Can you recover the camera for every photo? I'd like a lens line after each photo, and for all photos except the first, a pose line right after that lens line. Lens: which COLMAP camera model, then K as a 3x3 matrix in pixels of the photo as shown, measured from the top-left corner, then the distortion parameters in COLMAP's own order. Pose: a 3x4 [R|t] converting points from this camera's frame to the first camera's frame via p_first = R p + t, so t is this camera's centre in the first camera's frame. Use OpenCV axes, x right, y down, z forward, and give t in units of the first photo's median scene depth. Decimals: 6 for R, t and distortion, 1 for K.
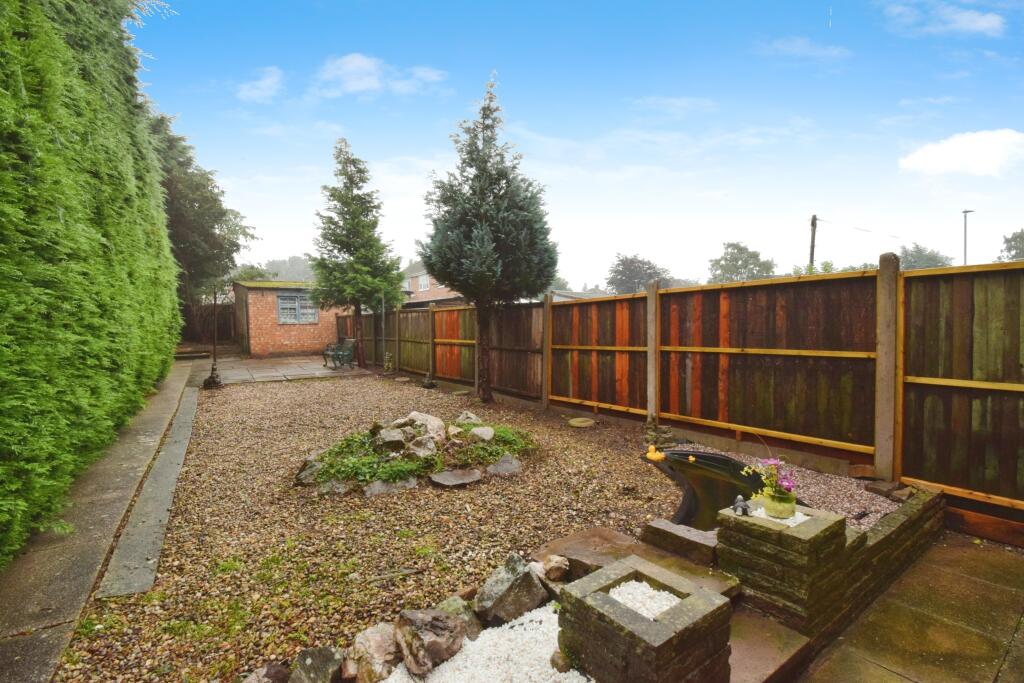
lens RADIAL K [[458.8, 0, 512.0], [0, 458.8, 341.5], [0, 0, 1]] dist [0.000866, 0.000048]
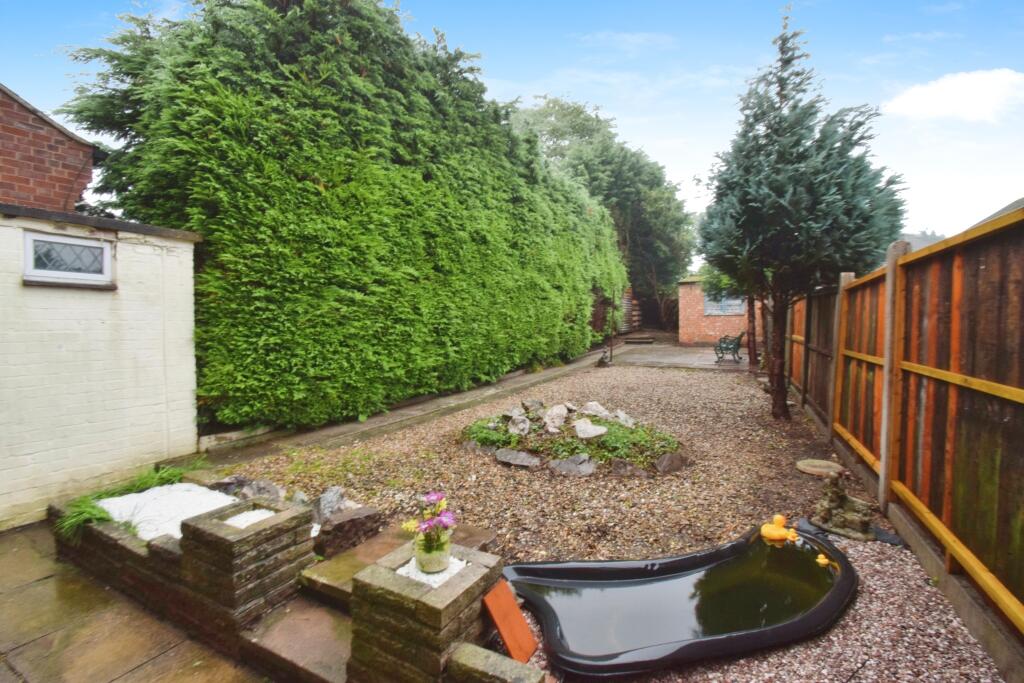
lens RADIAL K [[463.2, 0, 513.1], [0, 463.2, 327.1], [0, 0, 1]] dist [0.000614, 0.000064]
pose [[0.476691, 0.030094, -0.878556, 0.267827], [-0.040301, 0.999111, 0.012356, -0.008576], [0.878147, 0.029517, 0.477480, 0.147114]]
